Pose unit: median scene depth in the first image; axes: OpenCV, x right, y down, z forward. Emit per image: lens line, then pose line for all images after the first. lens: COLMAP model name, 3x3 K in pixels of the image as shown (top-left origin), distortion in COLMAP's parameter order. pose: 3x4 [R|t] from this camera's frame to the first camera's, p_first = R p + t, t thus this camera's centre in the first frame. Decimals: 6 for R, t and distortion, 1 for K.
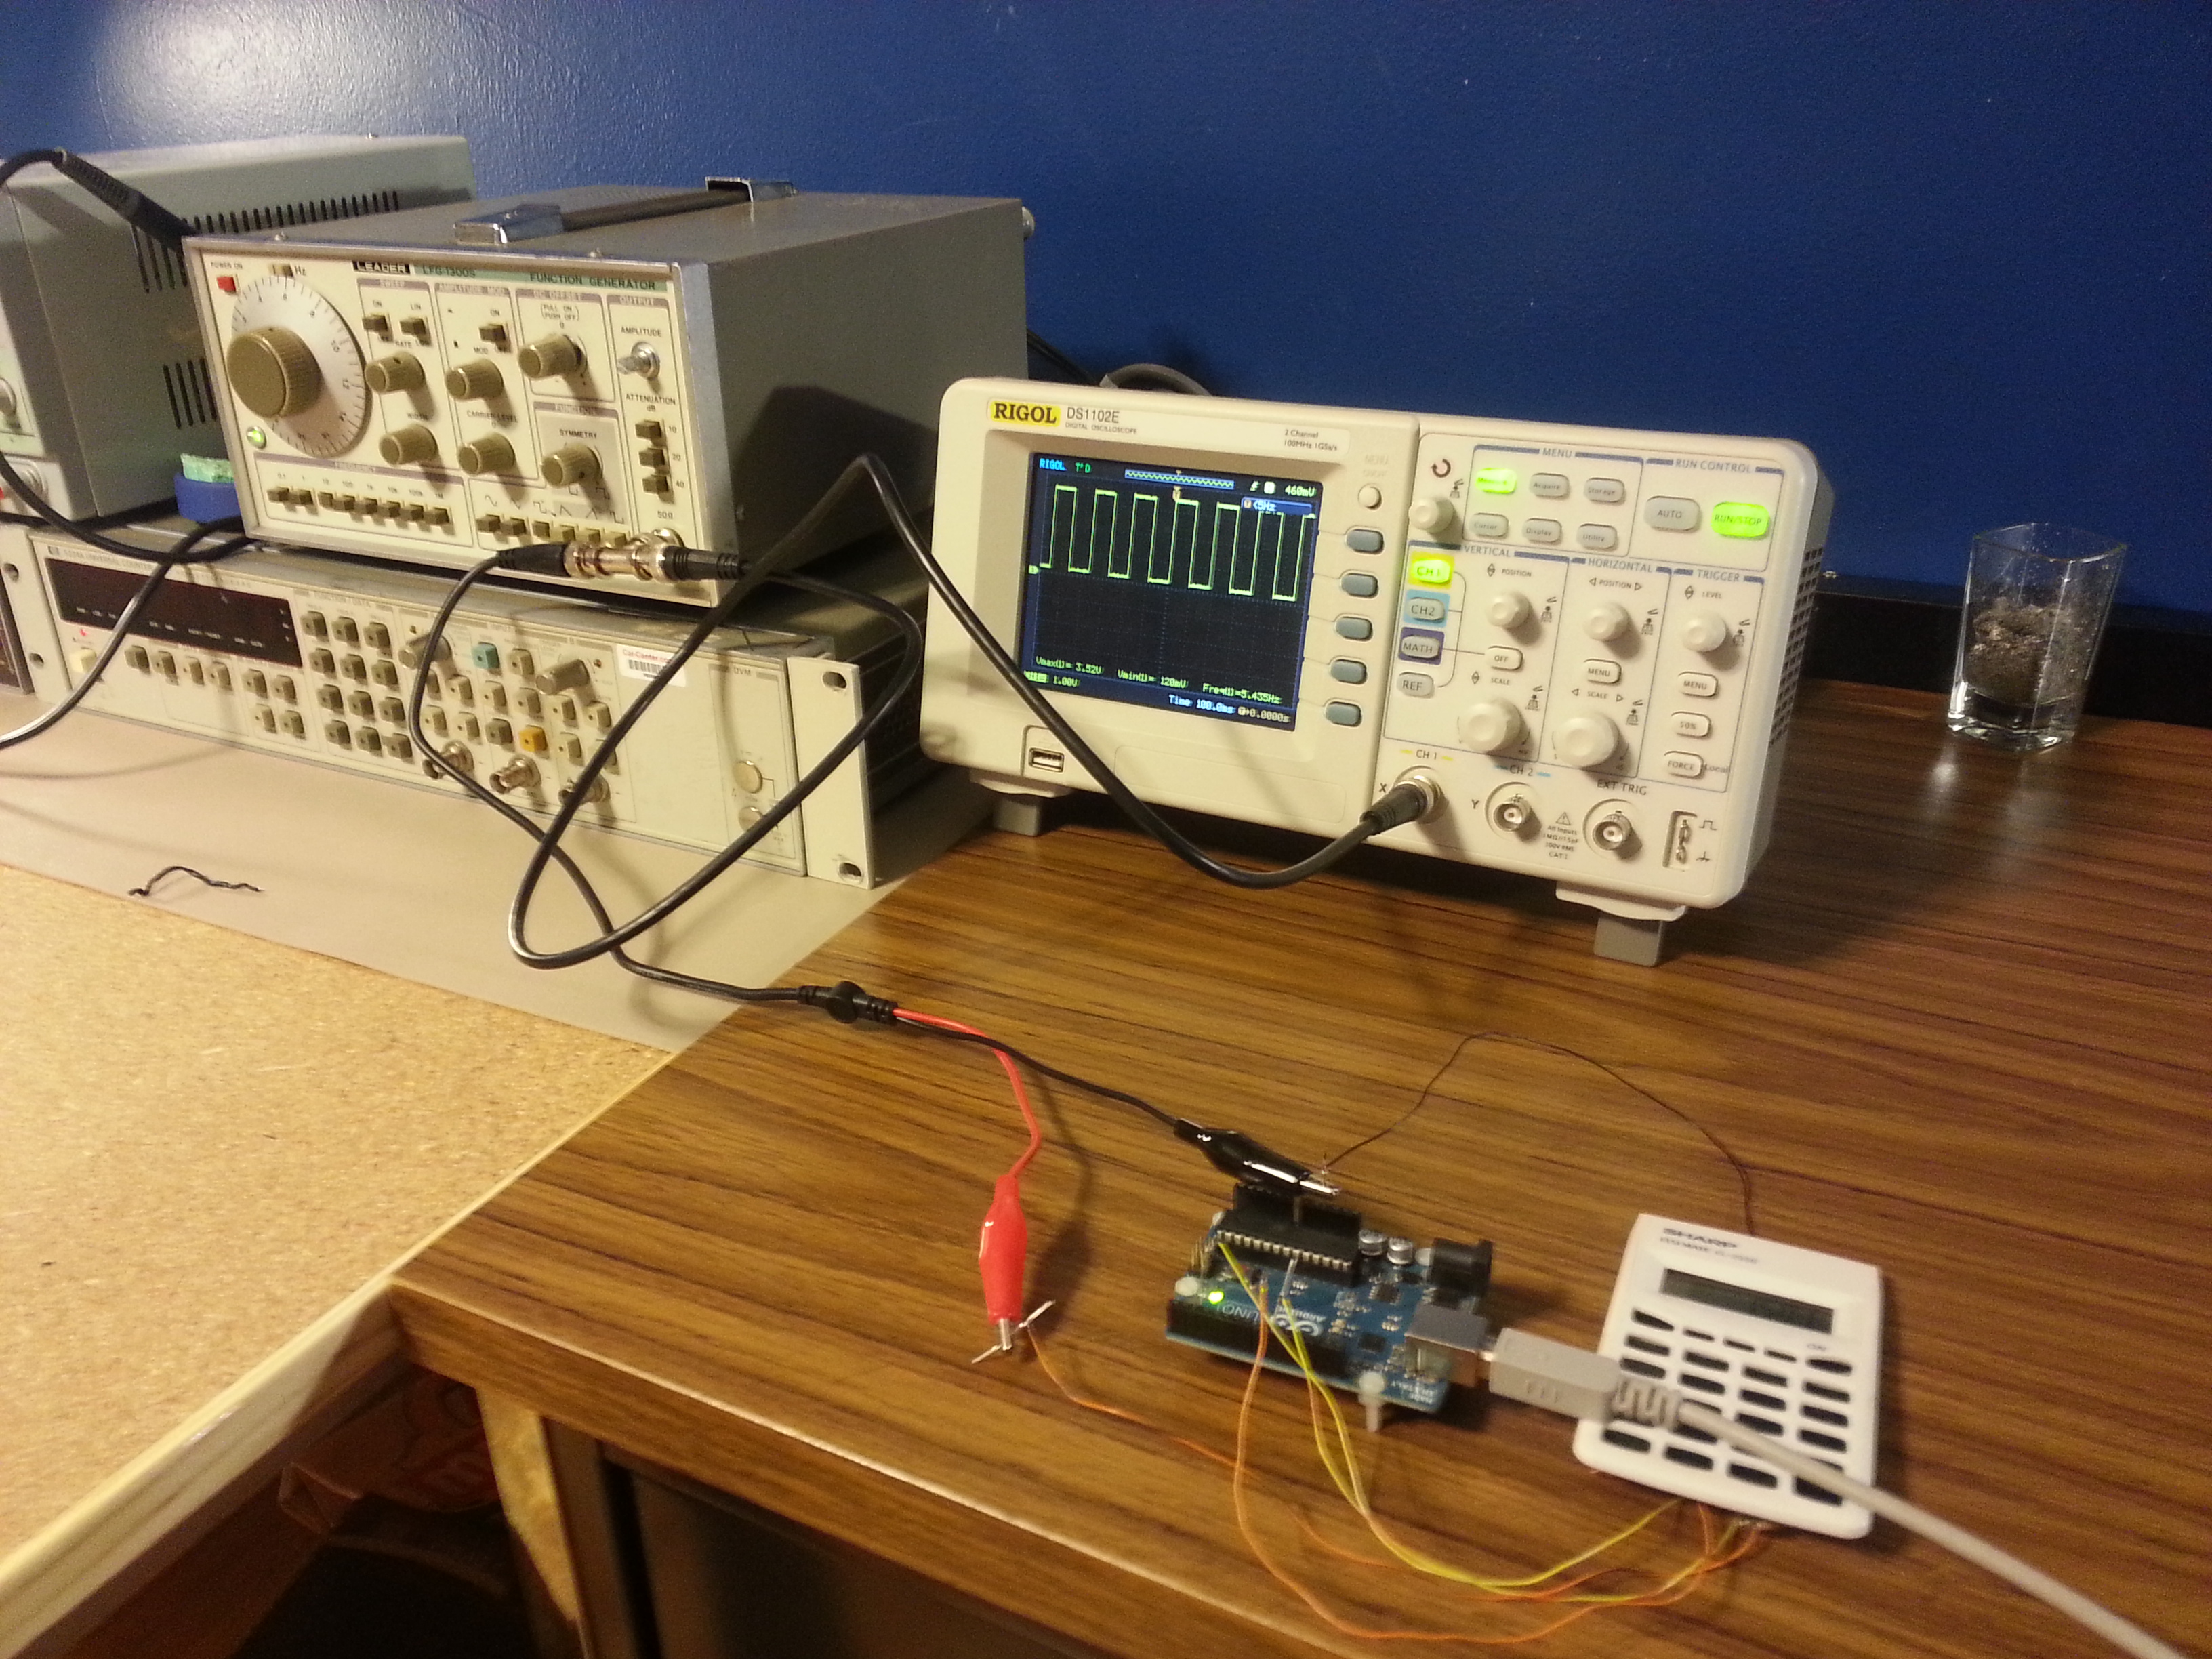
lens RADIAL K [[1833.0, 0, 1102.9], [0, 1833.0, 831.1], [0, 0, 1]] dist [0.033373, -0.062031]
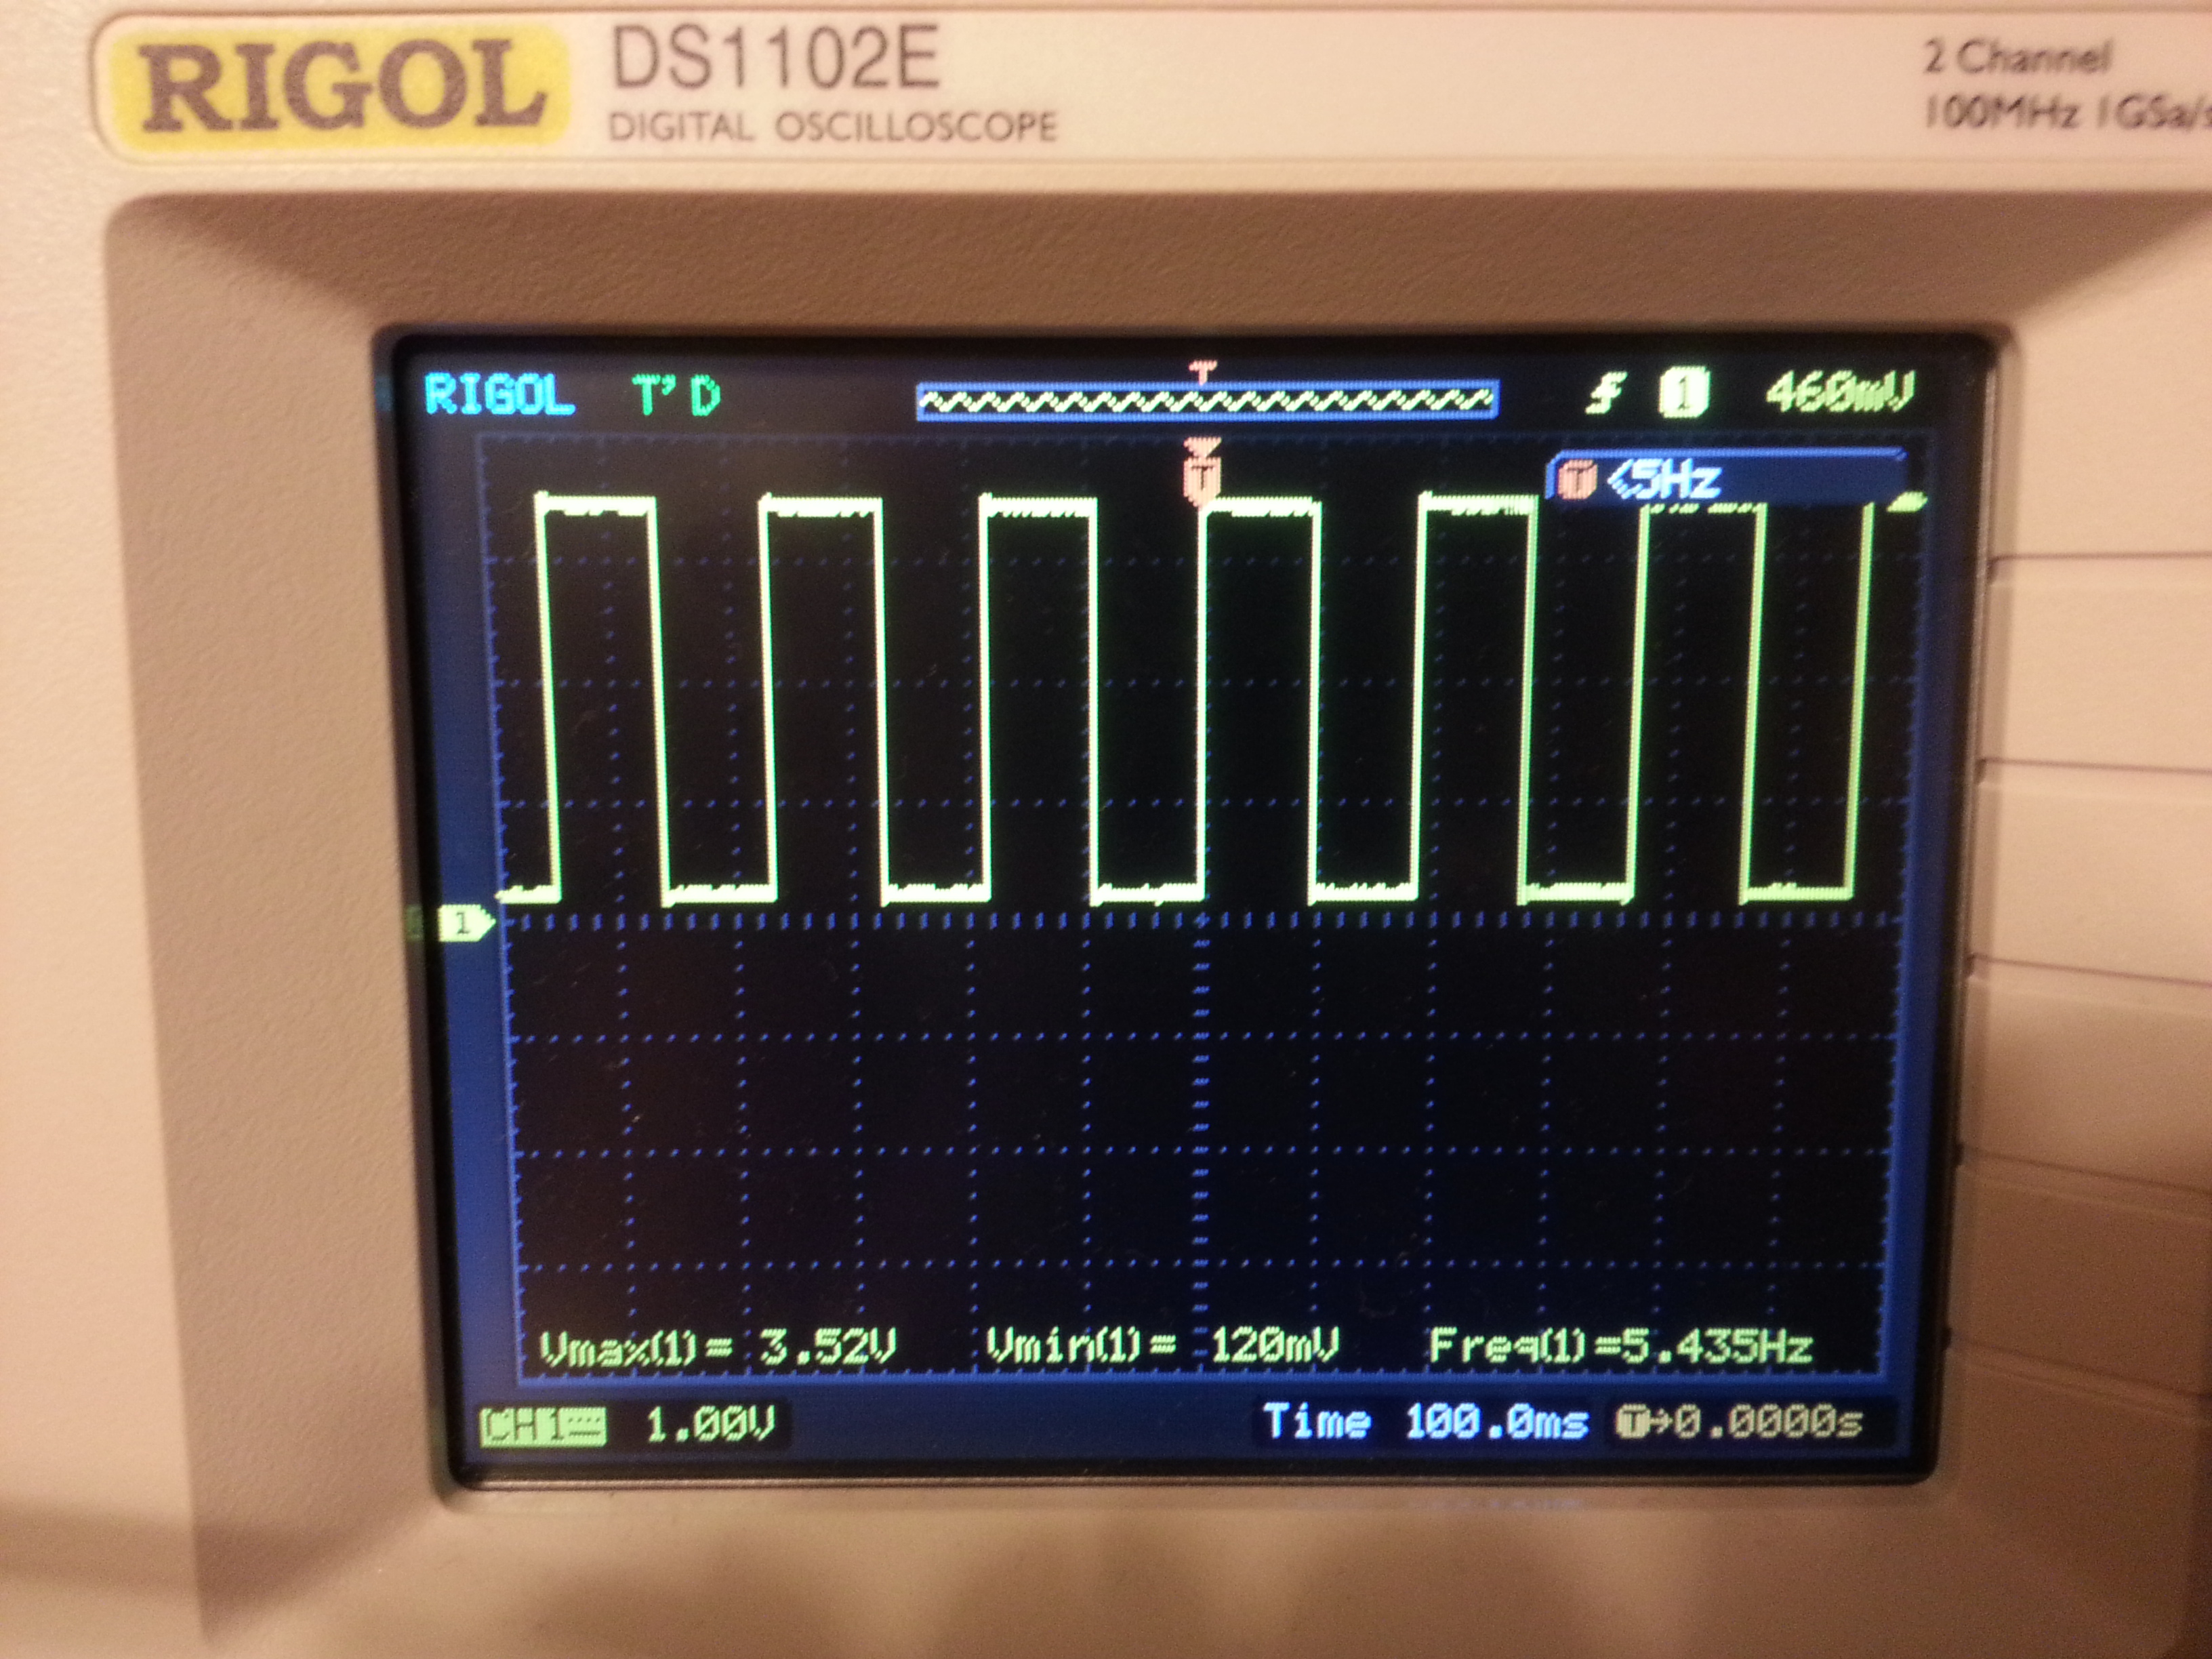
lens RADIAL K [[1833.0, 0, 1106.9], [0, 1833.0, 828.0], [0, 0, 1]] dist [0.033373, -0.062031]
pose [[0.881975, -0.145547, 0.448259, -0.067860], [0.182640, 0.982350, -0.040391, -0.138377], [-0.434469, 0.117494, 0.892991, 0.827033]]
